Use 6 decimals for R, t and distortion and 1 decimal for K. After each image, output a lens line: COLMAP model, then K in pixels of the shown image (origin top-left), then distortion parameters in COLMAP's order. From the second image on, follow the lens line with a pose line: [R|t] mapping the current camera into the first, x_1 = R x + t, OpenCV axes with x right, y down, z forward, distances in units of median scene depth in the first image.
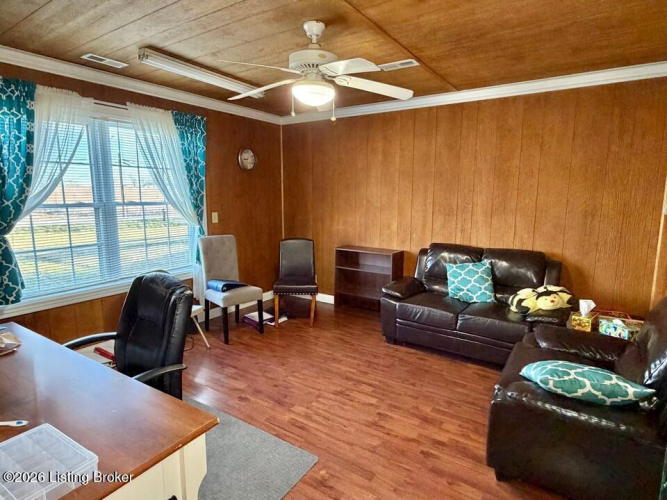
lens RADIAL K [[376.3, 0, 337.4], [0, 376.3, 249.4], [0, 0, 1]] dist [-0.002508, 0.000246]
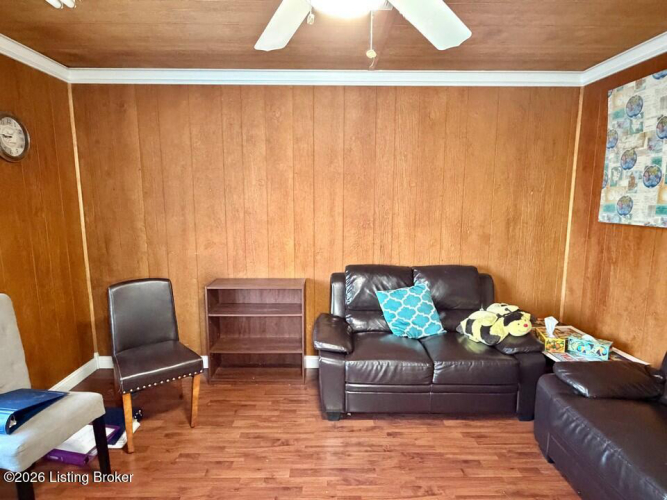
lens RADIAL K [[376.3, 0, 330.1], [0, 376.3, 250.0], [0, 0, 1]] dist [-0.002508, 0.000246]
pose [[0.824595, -0.085306, 0.559255, -0.220040], [0.084403, 0.996053, 0.027486, -0.078658], [-0.559393, 0.024538, 0.828540, 0.416934]]
